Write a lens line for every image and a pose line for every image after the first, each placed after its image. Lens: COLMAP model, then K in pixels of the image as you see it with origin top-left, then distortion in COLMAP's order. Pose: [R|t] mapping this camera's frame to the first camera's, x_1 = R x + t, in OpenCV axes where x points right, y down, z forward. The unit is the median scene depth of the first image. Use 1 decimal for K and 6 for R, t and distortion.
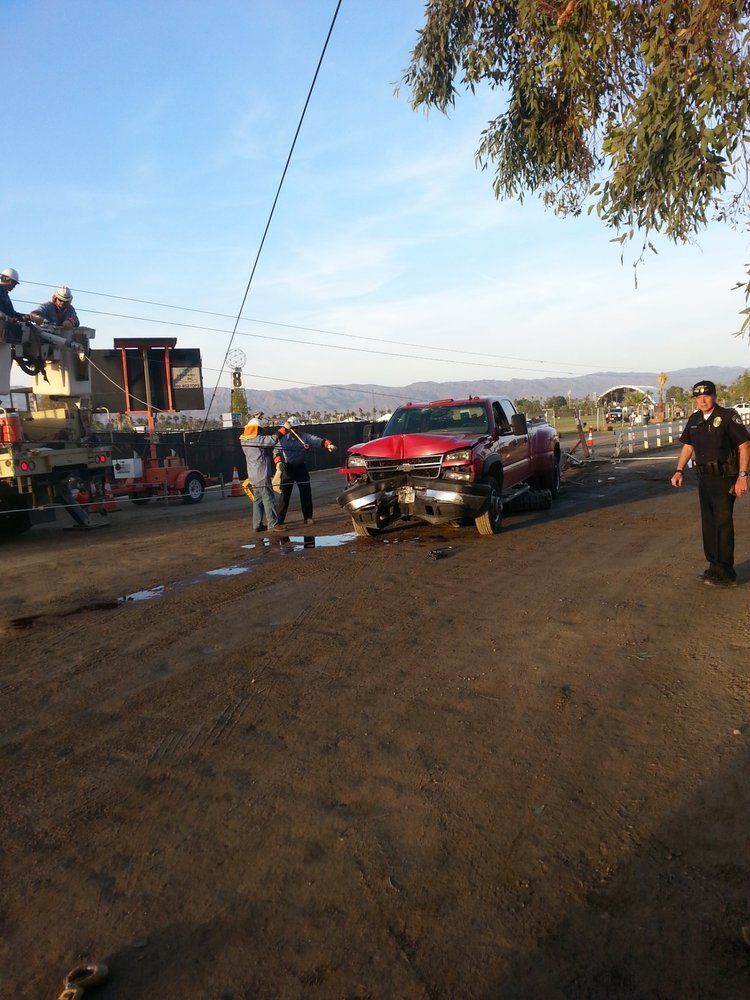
lens RADIAL K [[841.7, 0, 386.8], [0, 841.7, 506.7], [0, 0, 1]] dist [0.113760, -0.190980]
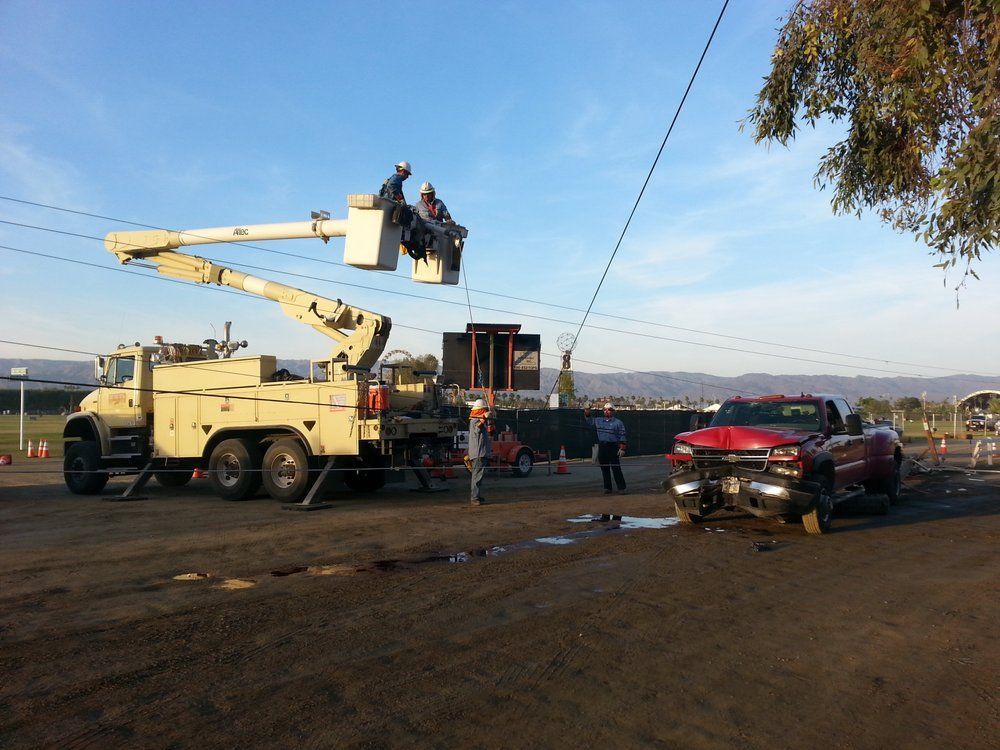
lens RADIAL K [[841.7, 0, 500.0], [0, 841.7, 375.0], [0, 0, 1]] dist [0.113760, -0.190980]
pose [[0.967409, 0.055025, -0.247168, -0.000827], [-0.088002, 0.988320, -0.124418, 0.009919], [0.237435, 0.142114, 0.960952, -0.112373]]
